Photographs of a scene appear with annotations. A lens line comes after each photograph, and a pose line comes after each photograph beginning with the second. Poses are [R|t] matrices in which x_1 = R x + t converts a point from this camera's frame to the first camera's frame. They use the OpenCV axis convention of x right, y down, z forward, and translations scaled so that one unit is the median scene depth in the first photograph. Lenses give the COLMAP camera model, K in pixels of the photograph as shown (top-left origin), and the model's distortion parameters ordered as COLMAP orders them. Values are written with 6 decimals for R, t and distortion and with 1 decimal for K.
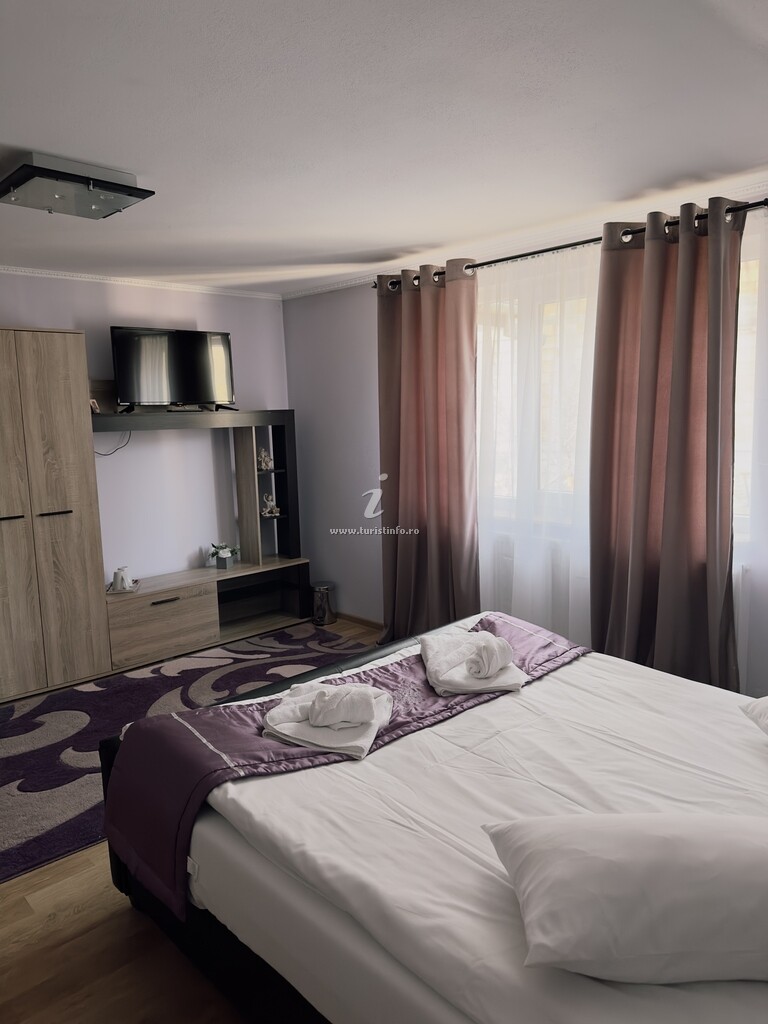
lens RADIAL K [[735.3, 0, 386.3], [0, 735.3, 508.0], [0, 0, 1]] dist [0.057189, 0.000361]
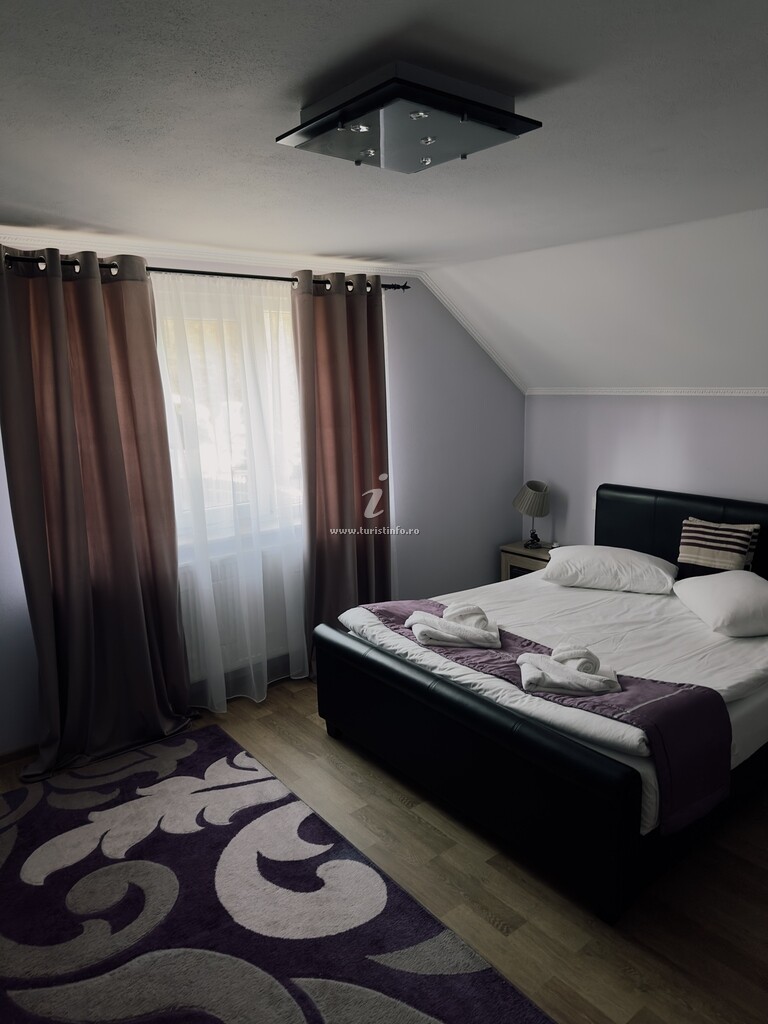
lens RADIAL K [[735.3, 0, 386.3], [0, 735.3, 508.0], [0, 0, 1]] dist [0.057189, 0.000361]
pose [[0.064929, -0.157693, 0.985351, -1.137299], [0.153564, 0.977252, 0.146278, -0.199384], [-0.986003, 0.141816, 0.087668, 1.011189]]
